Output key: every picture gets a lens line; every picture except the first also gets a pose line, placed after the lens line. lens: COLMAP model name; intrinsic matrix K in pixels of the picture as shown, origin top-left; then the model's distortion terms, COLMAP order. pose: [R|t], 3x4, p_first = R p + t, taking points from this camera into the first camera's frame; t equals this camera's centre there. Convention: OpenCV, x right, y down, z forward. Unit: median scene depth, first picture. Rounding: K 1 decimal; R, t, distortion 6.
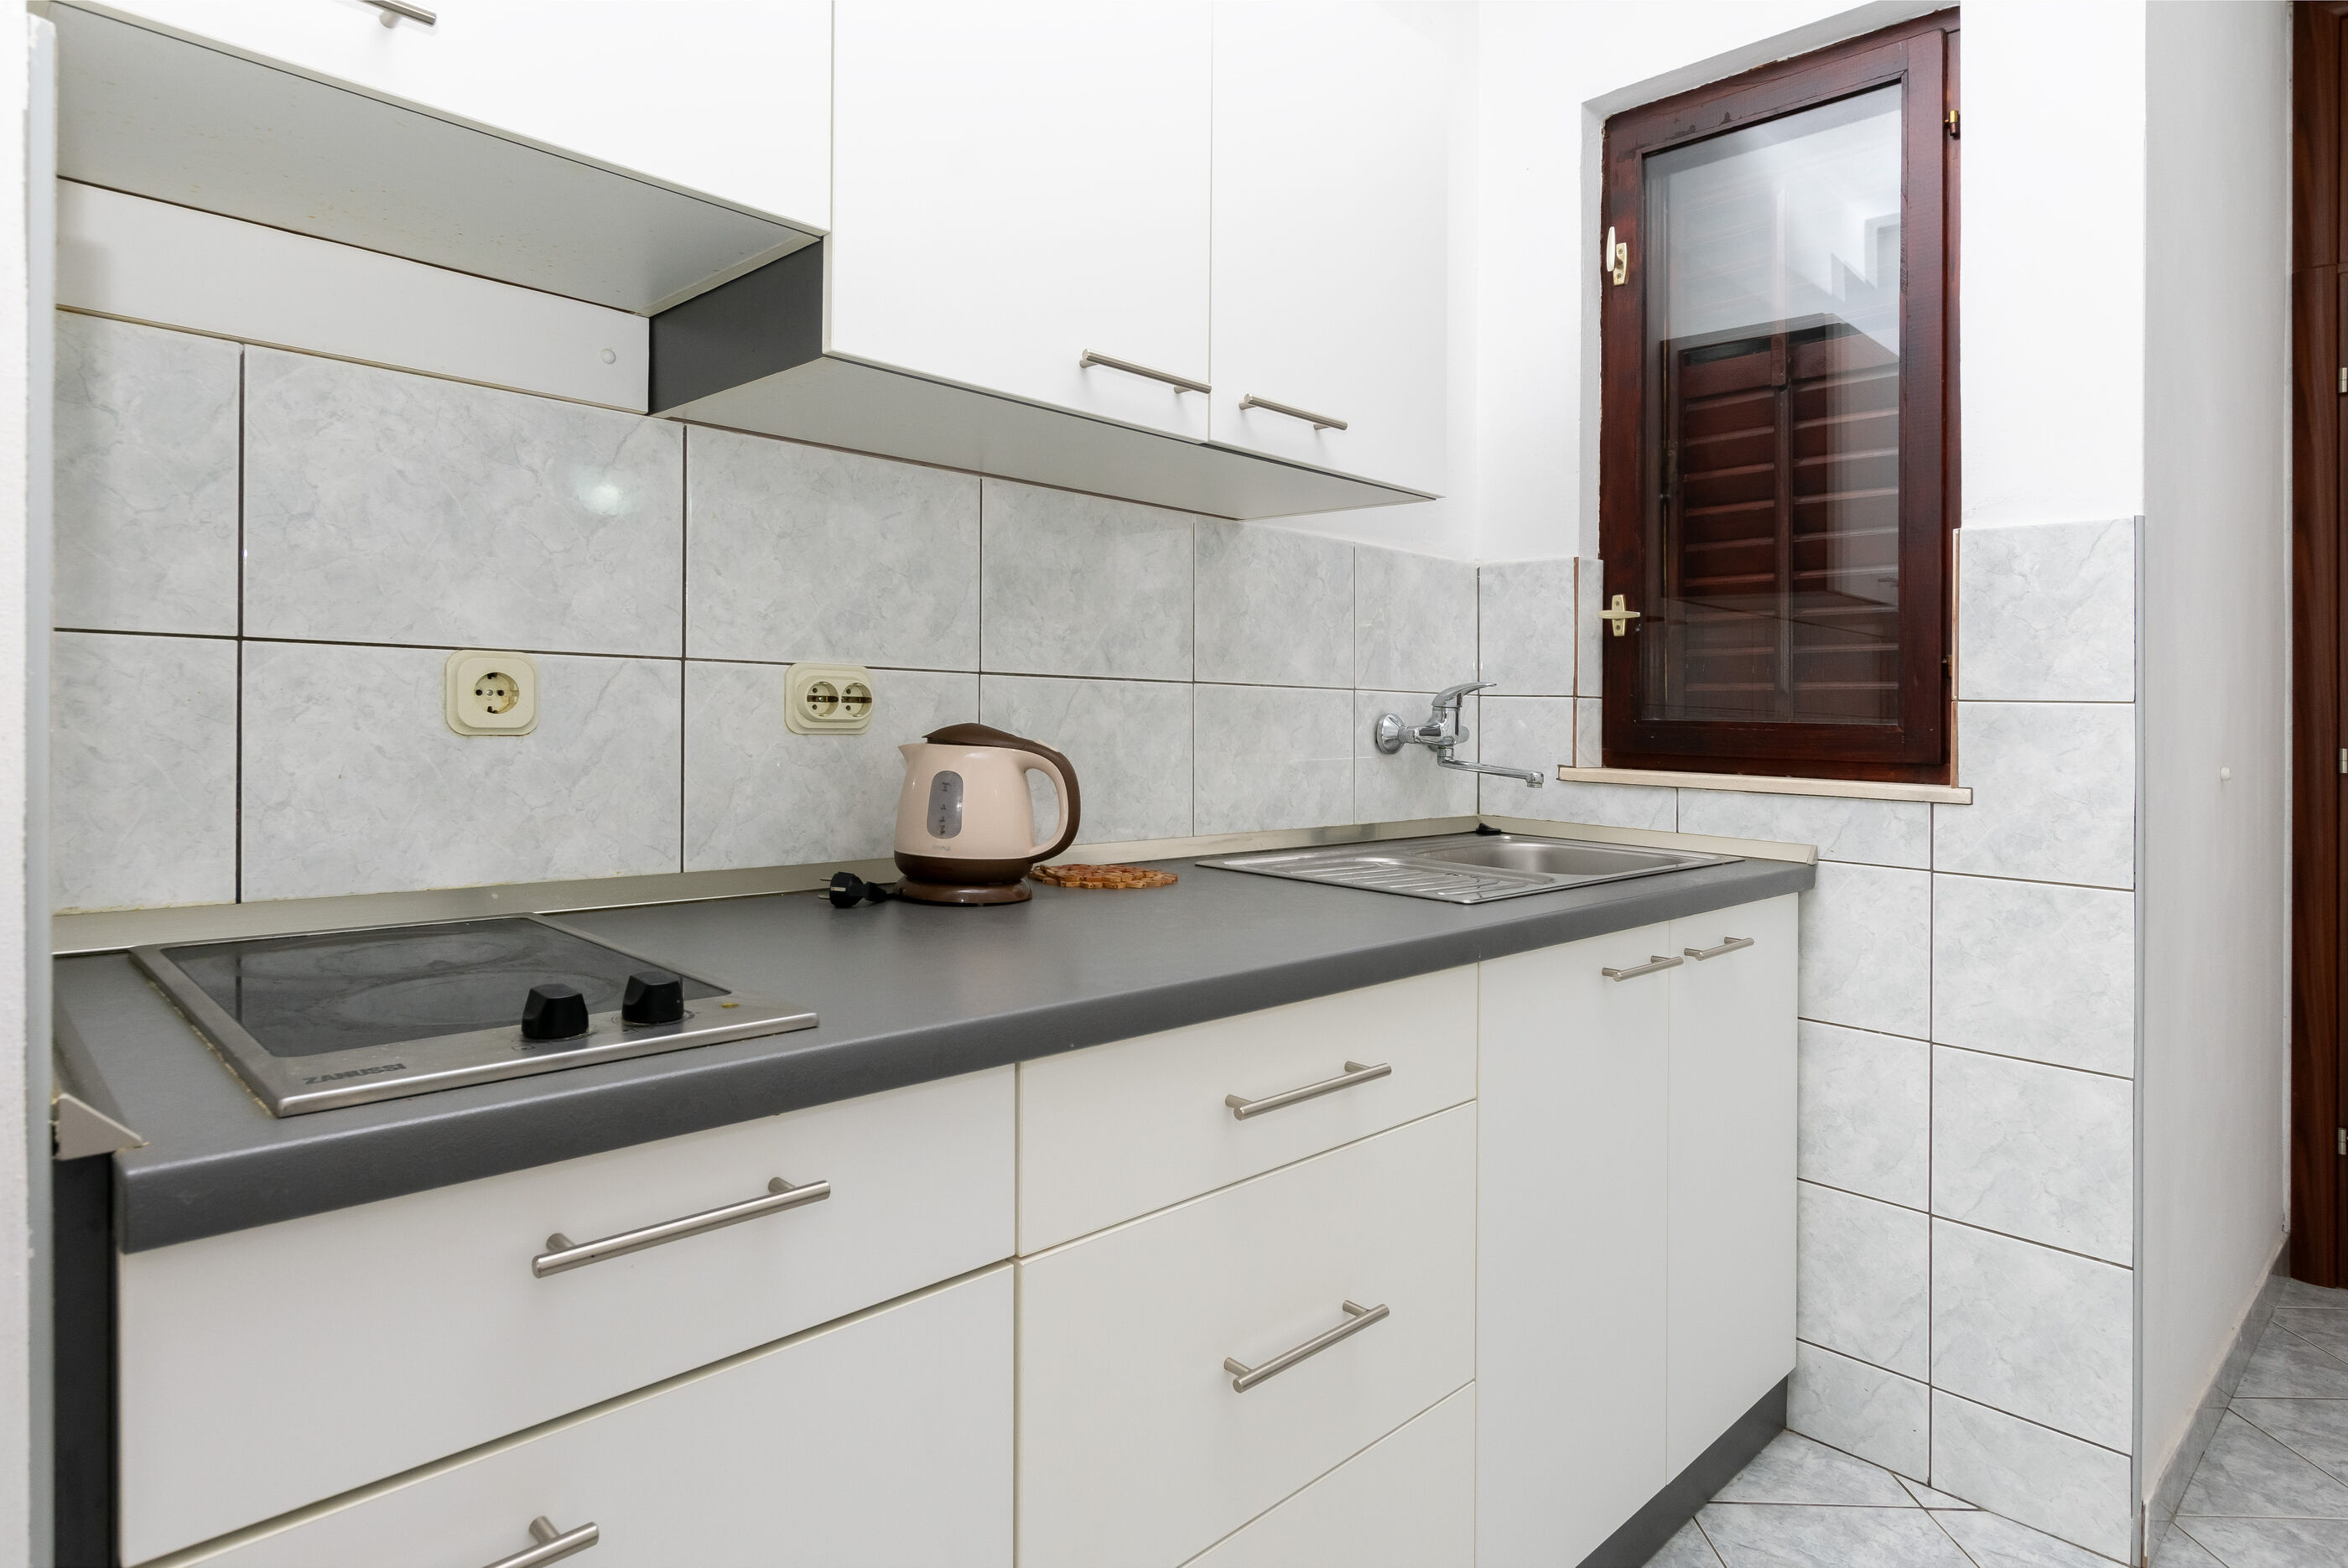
lens RADIAL K [[1289.6, 0, 1165.0], [0, 1289.6, 731.2], [0, 0, 1]] dist [-0.004292, -0.002282]
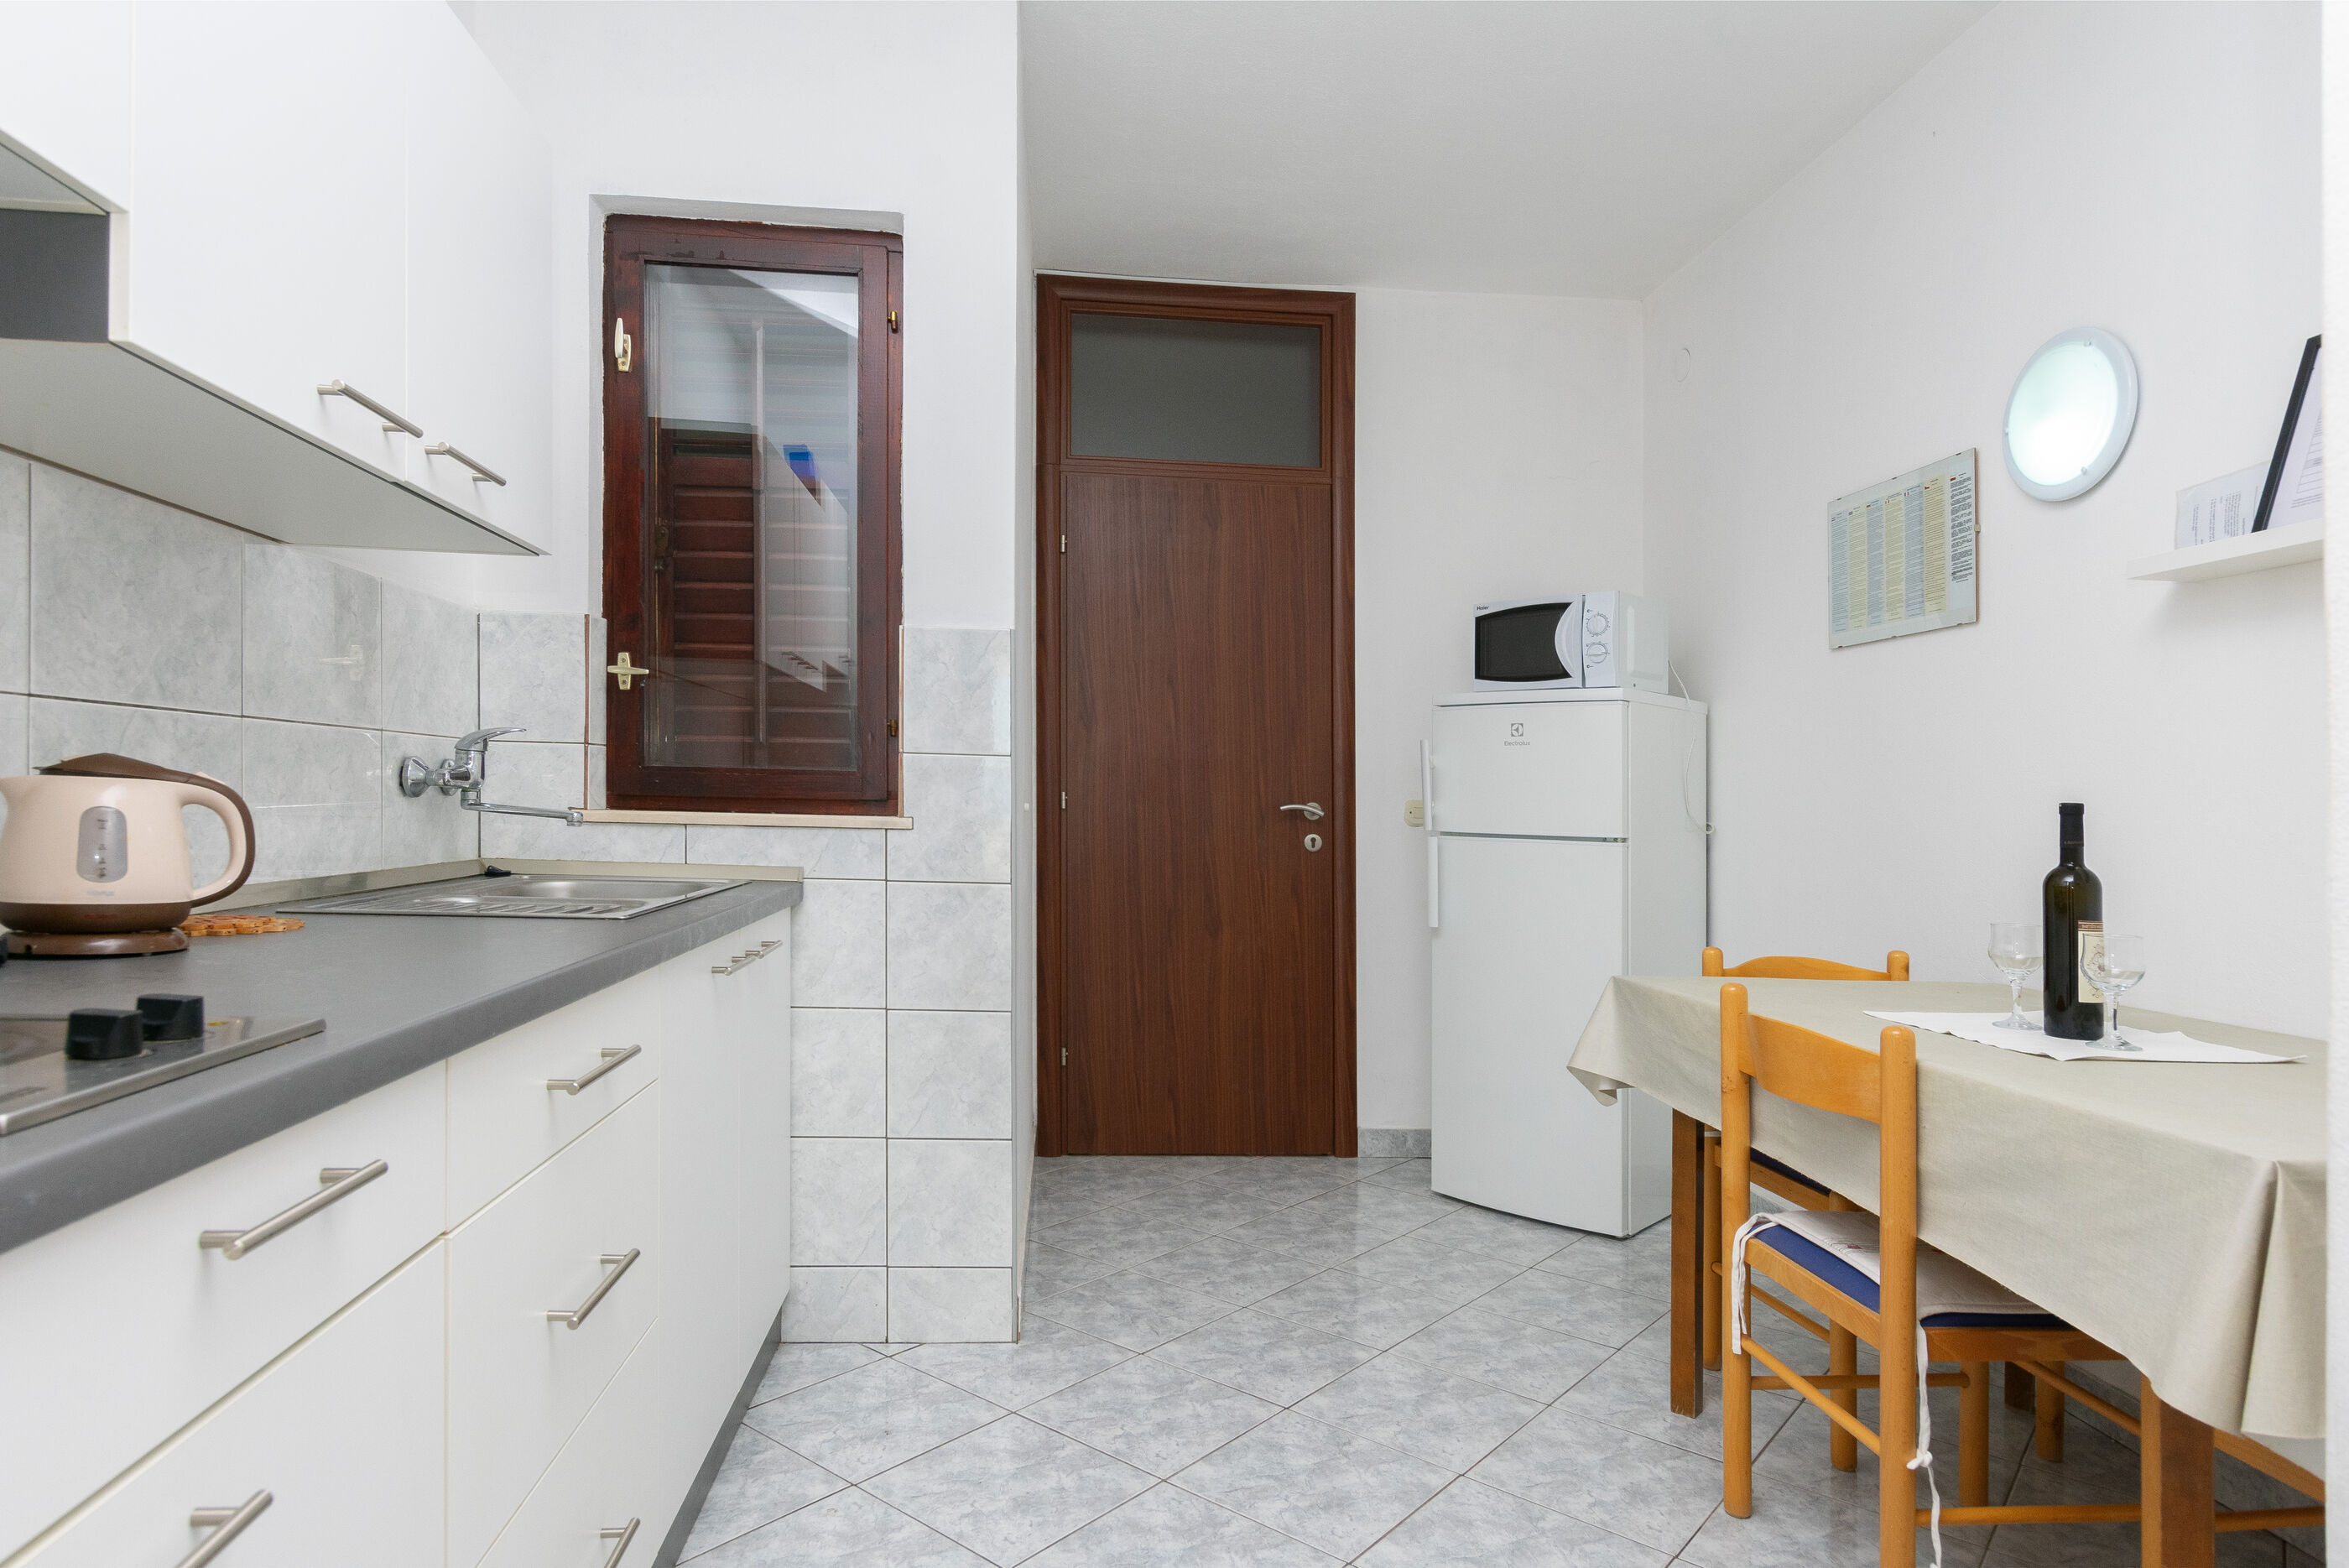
lens RADIAL K [[1254.5, 0, 1174.5], [0, 1254.5, 784.0], [0, 0, 1]] dist [-0.005565, -0.000986]
pose [[0.643866, -0.000159, 0.765138, -0.193227], [0.000849, 1.000000, -0.000506, 0.009218], [-0.765138, 0.000975, 0.643866, -0.060741]]
